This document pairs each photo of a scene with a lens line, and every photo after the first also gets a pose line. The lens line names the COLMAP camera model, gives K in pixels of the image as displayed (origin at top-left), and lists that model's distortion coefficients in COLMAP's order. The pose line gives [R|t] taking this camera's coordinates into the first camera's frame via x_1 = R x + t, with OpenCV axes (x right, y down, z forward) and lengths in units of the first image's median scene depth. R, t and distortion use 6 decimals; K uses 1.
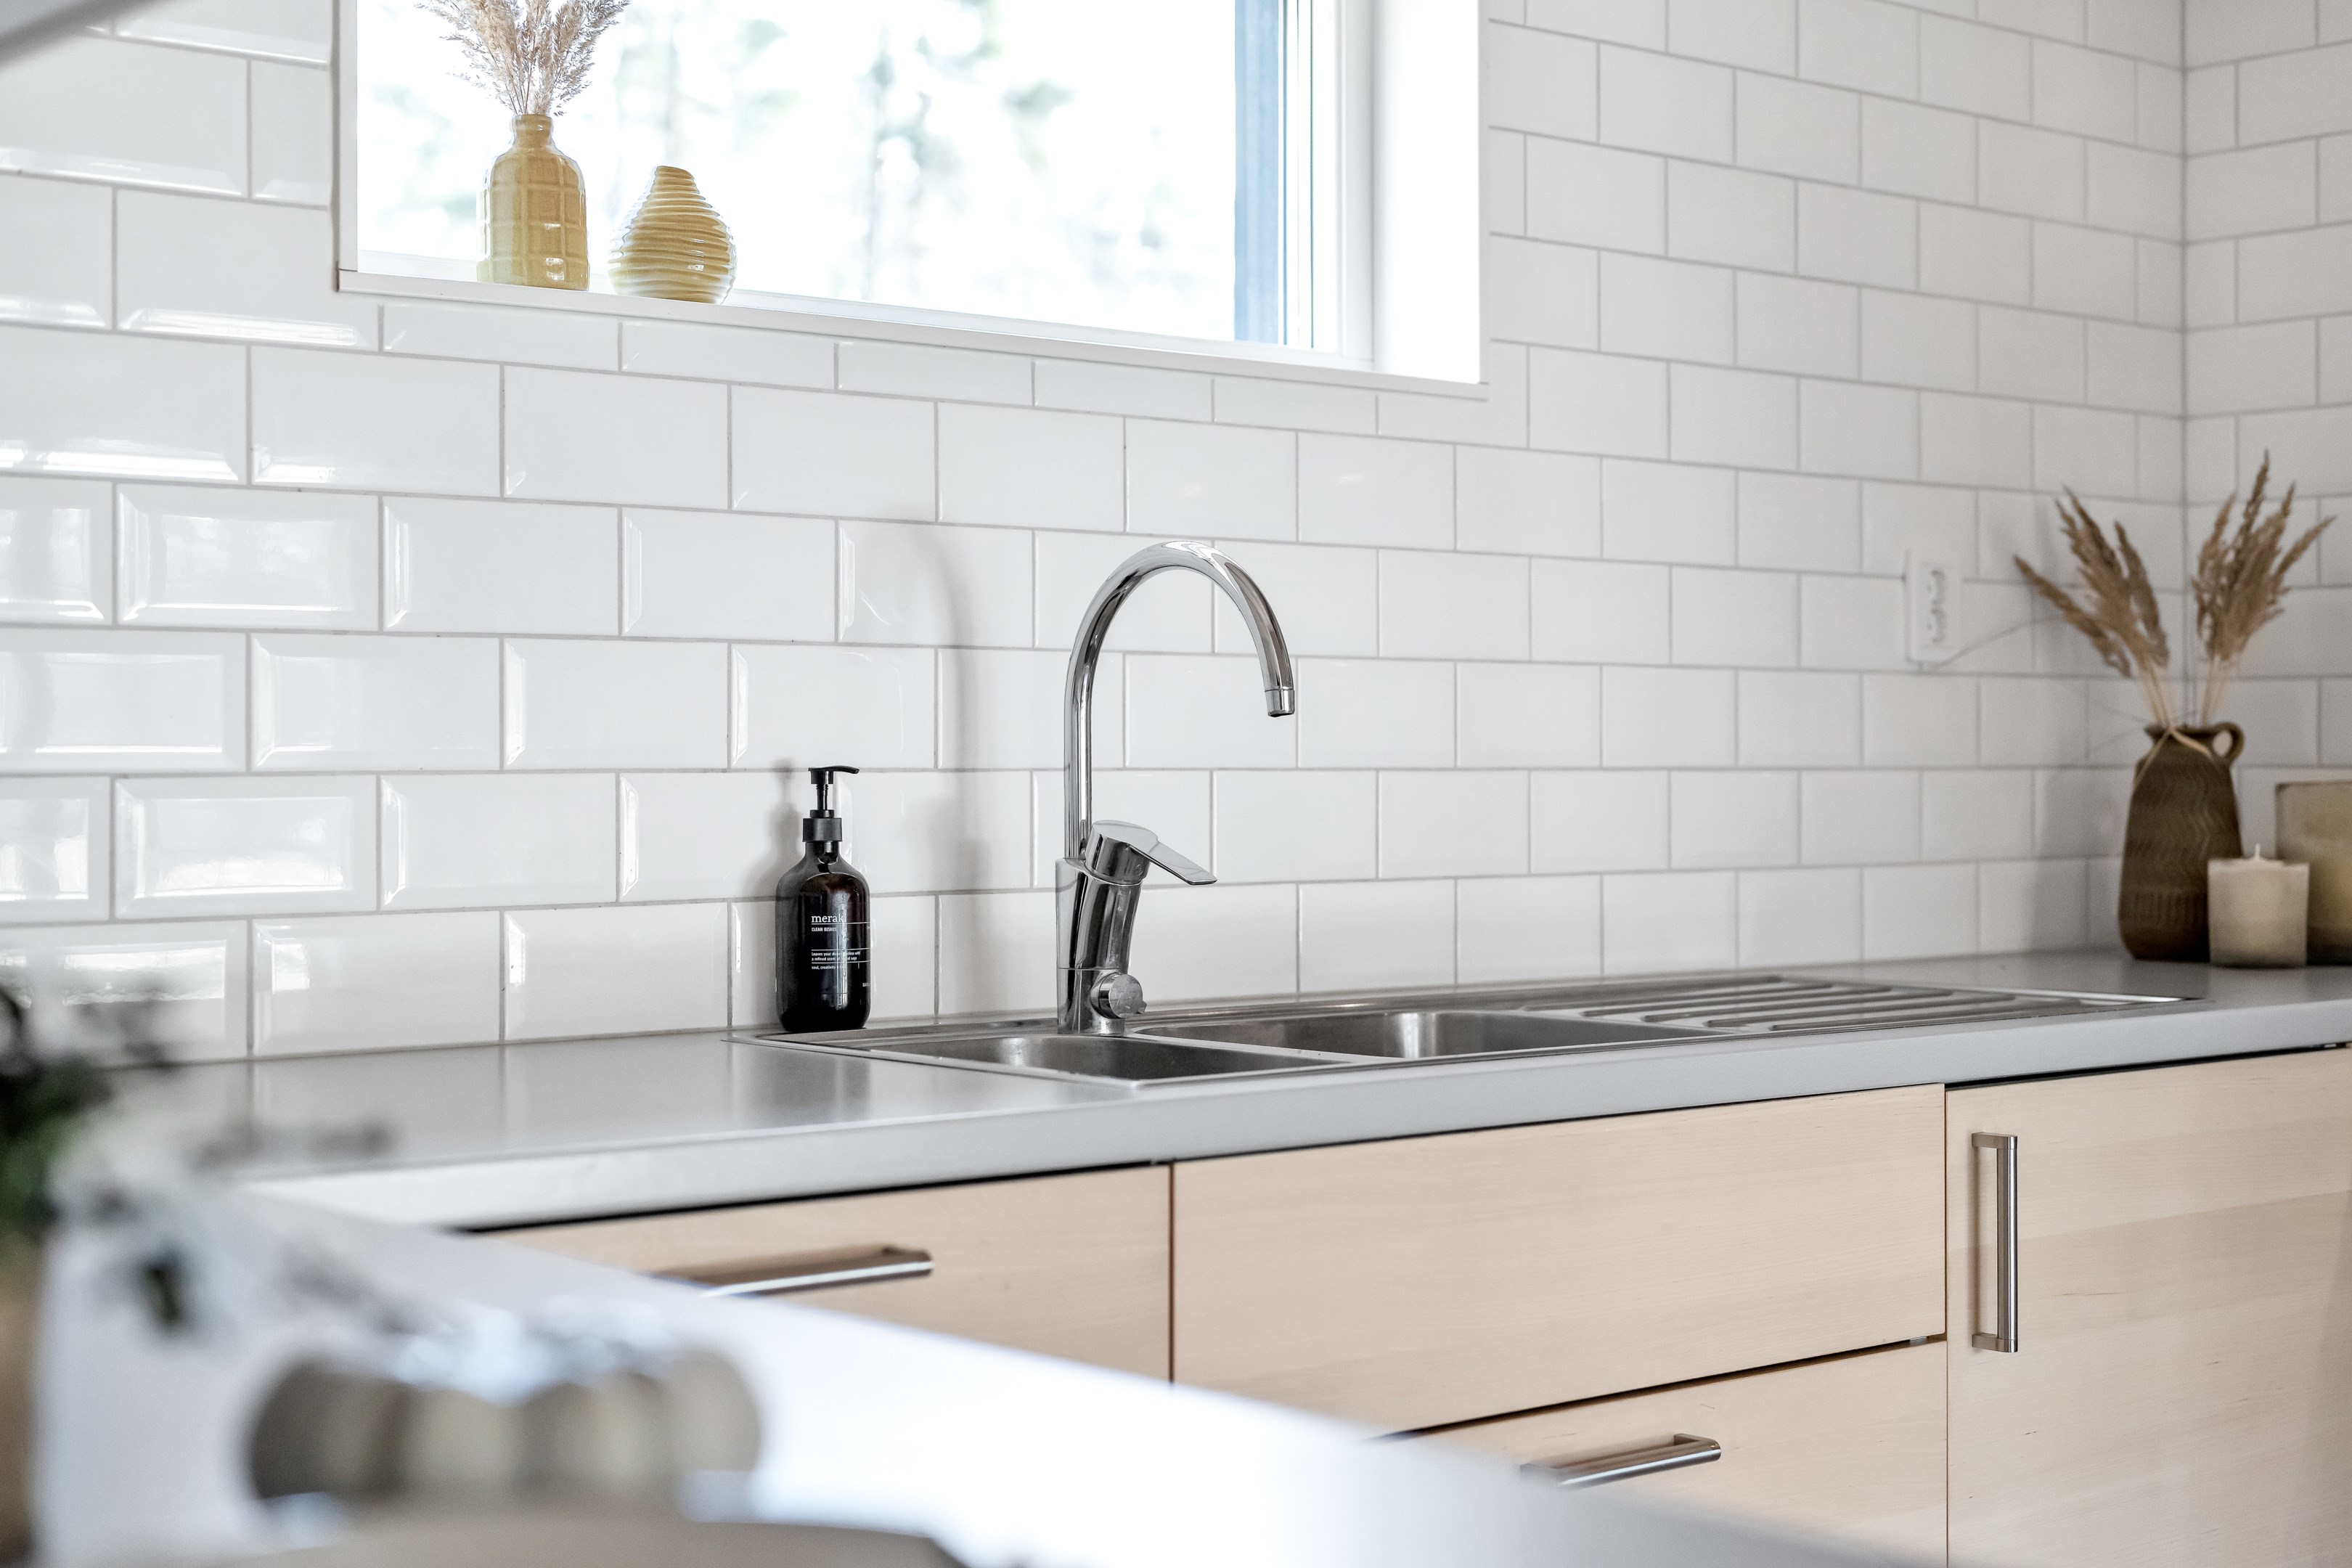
lens RADIAL K [[3372.1, 0, 1176.0], [0, 3372.1, 784.0], [0, 0, 1]] dist [-0.032884, -0.038739]
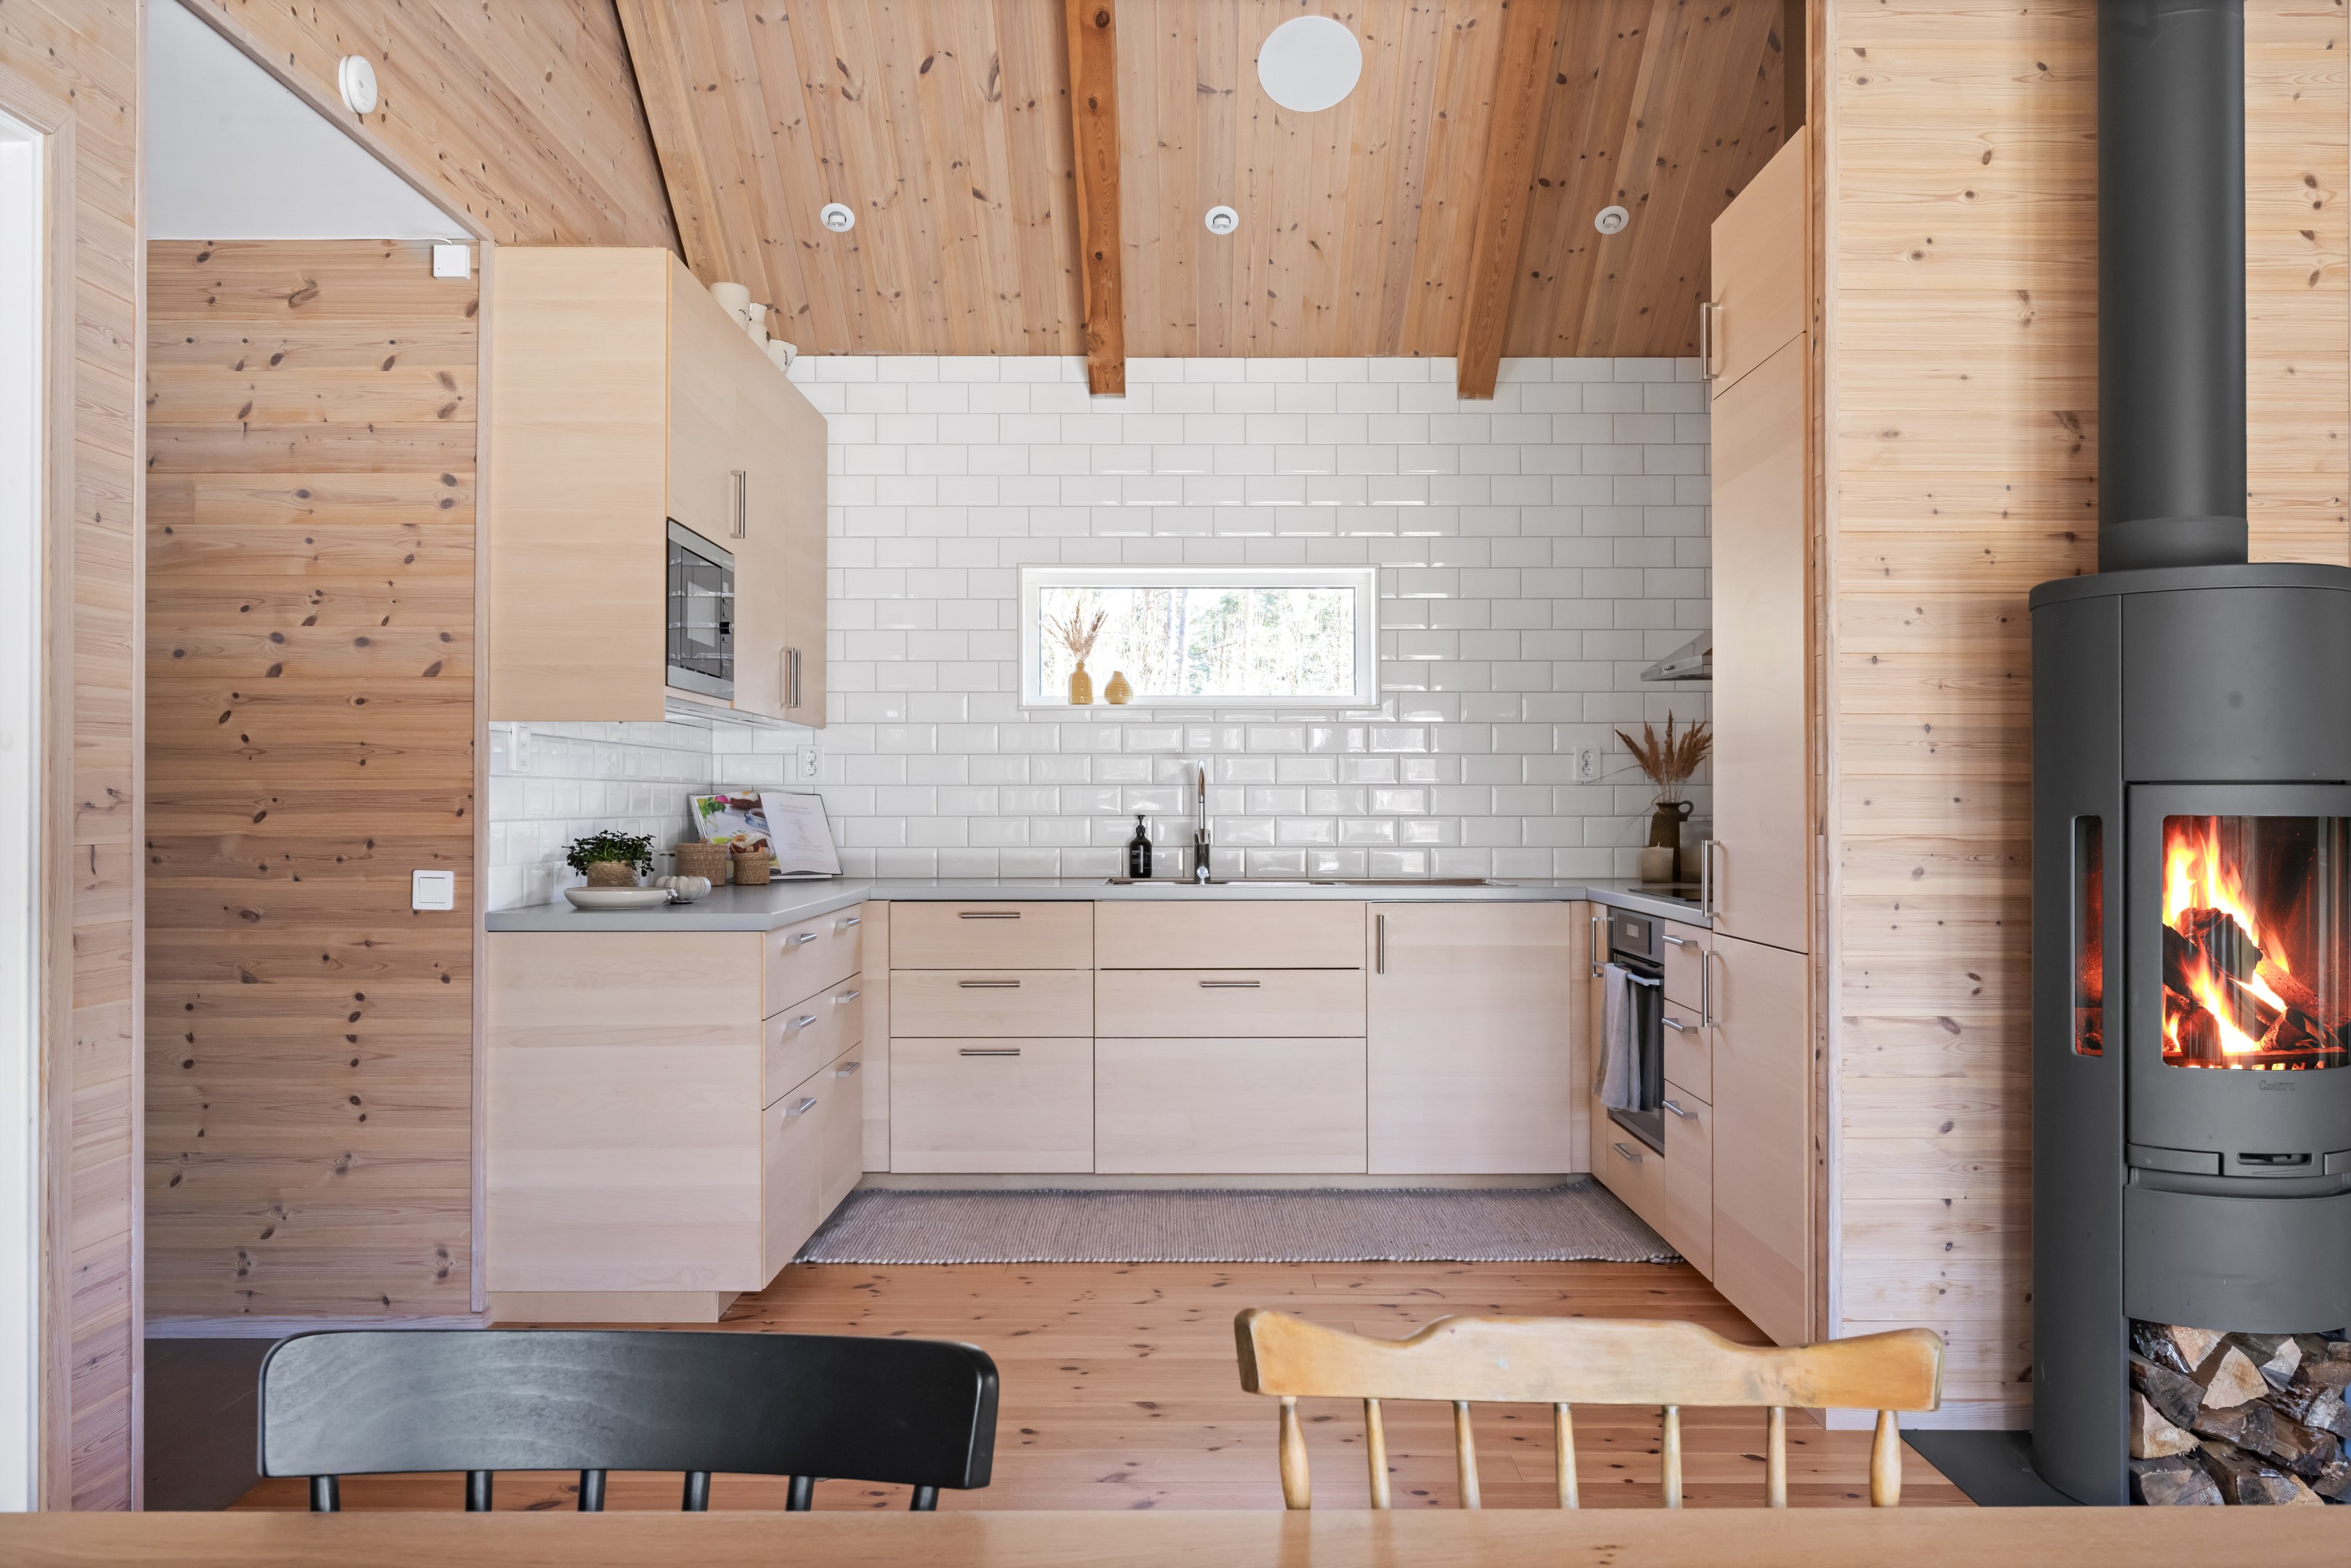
lens RADIAL K [[1766.1, 0, 1136.7], [0, 1766.1, 793.6], [0, 0, 1]] dist [-0.002475, -0.004180]
pose [[0.753701, -0.004095, -0.657205, 1.013689], [-0.005399, 0.999908, -0.012422, -0.003197], [0.657196, 0.012910, 0.753610, -0.490013]]
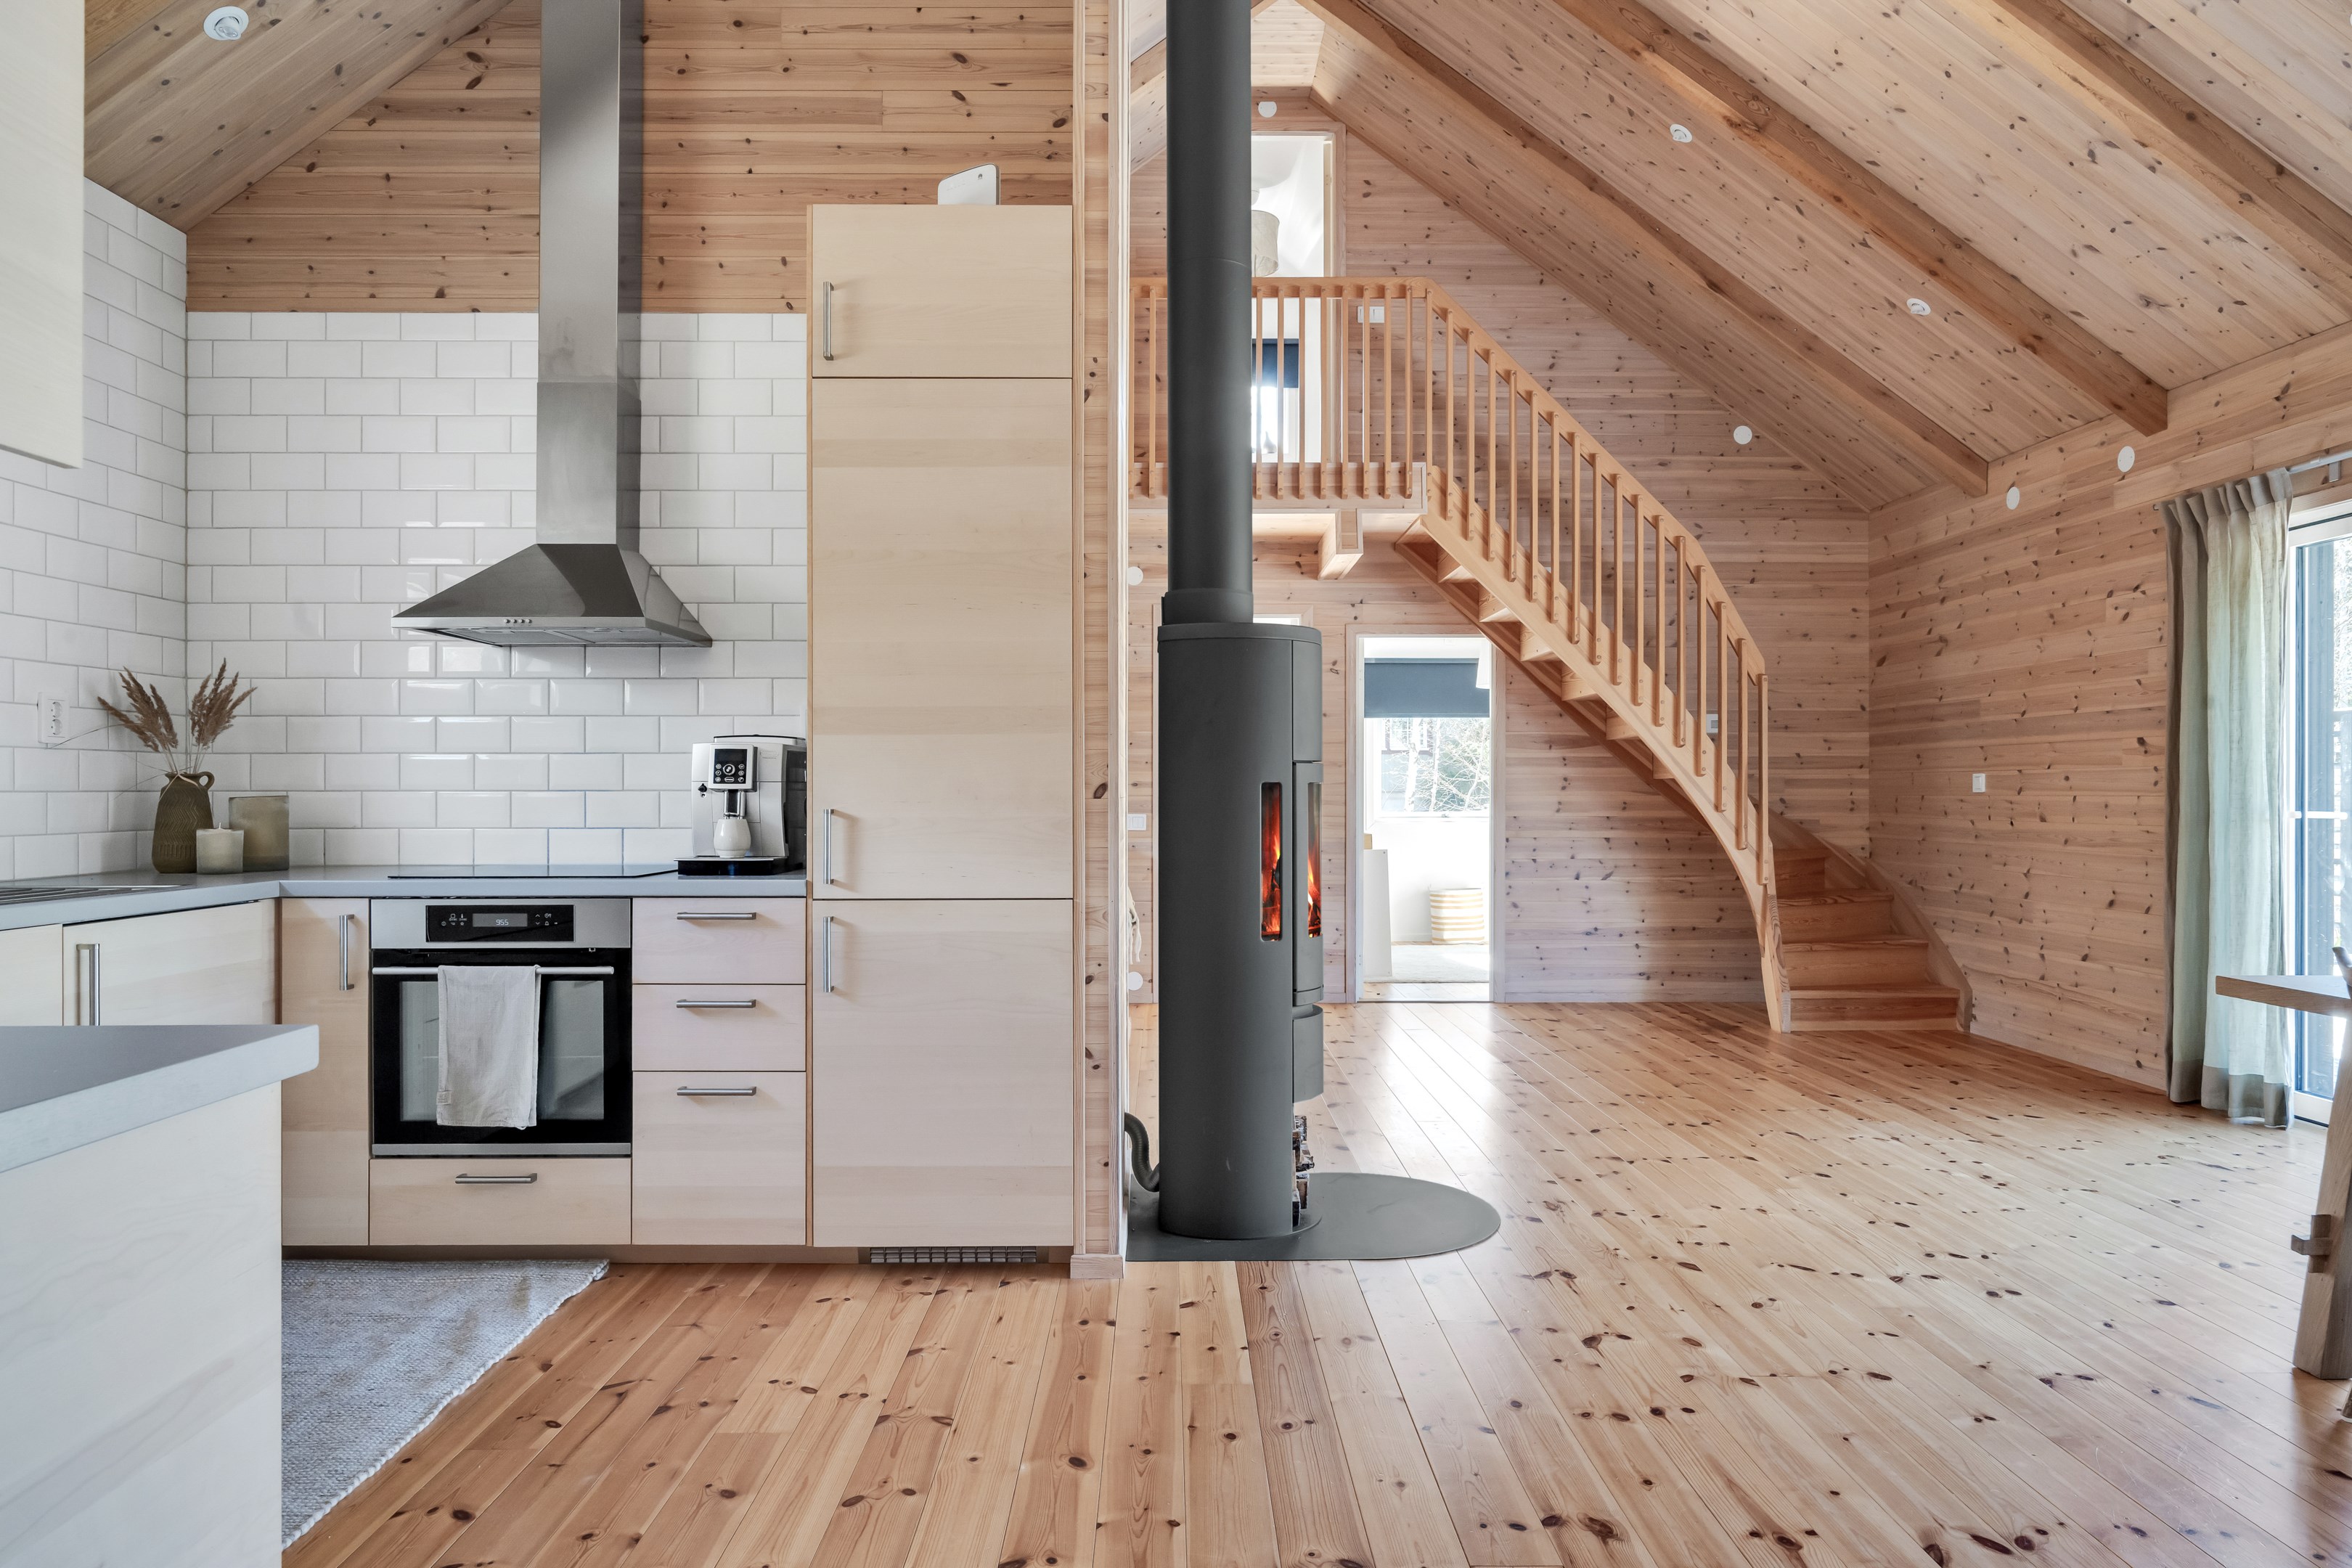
lens RADIAL K [[1457.7, 0, 1168.2], [0, 1457.7, 788.3], [0, 0, 1]] dist [-0.003537, -0.001197]
pose [[0.637799, 0.002384, 0.770199, -0.046072], [0.005656, 0.999954, -0.007779, 0.005399], [-0.770182, 0.009318, 0.637756, -0.182931]]
